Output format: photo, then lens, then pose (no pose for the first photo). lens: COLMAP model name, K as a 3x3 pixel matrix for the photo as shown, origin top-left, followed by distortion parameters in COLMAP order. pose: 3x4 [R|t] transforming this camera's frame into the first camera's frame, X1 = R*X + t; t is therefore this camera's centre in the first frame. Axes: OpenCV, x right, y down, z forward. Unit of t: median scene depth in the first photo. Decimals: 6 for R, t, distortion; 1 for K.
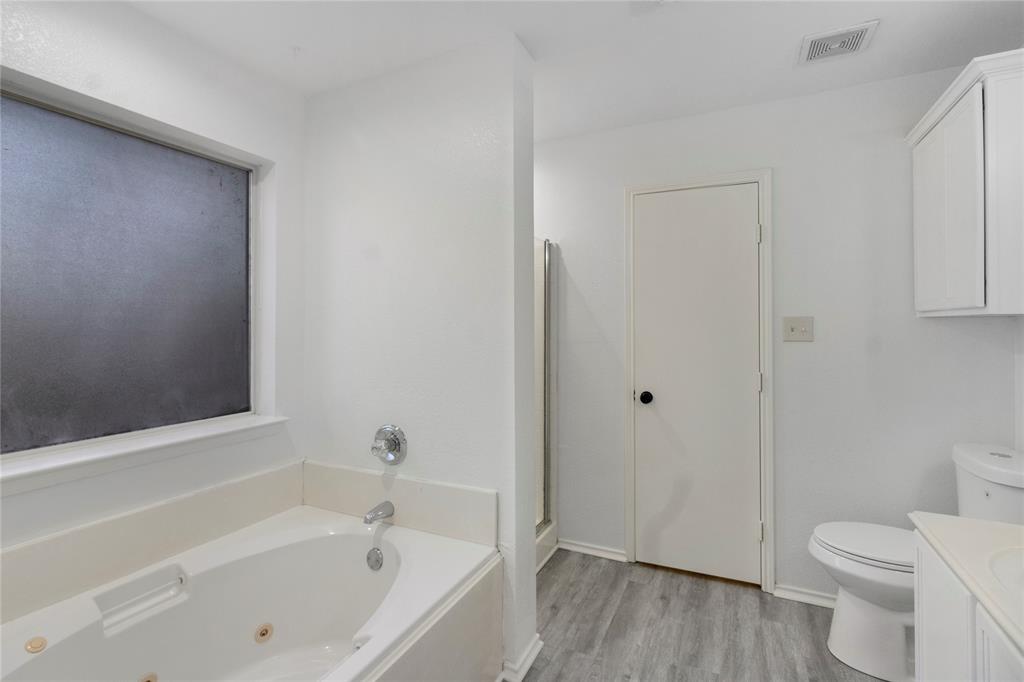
lens RADIAL K [[479.9, 0, 512.1], [0, 479.9, 321.5], [0, 0, 1]] dist [-0.002930, -0.000171]
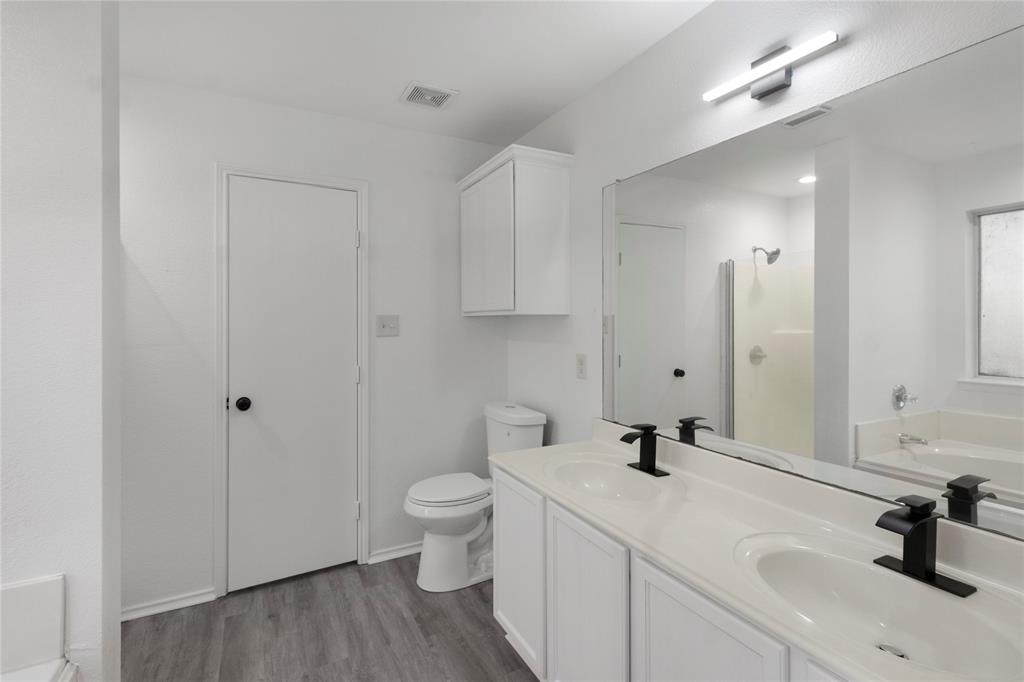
lens RADIAL K [[469.6, 0, 512.0], [0, 469.6, 317.7], [0, 0, 1]] dist [0.000026, -0.000836]
pose [[0.590310, 0.003134, 0.807170, -0.155963], [-0.000143, 0.999993, -0.003778, 0.001028], [-0.807176, 0.002114, 0.590306, 0.090345]]
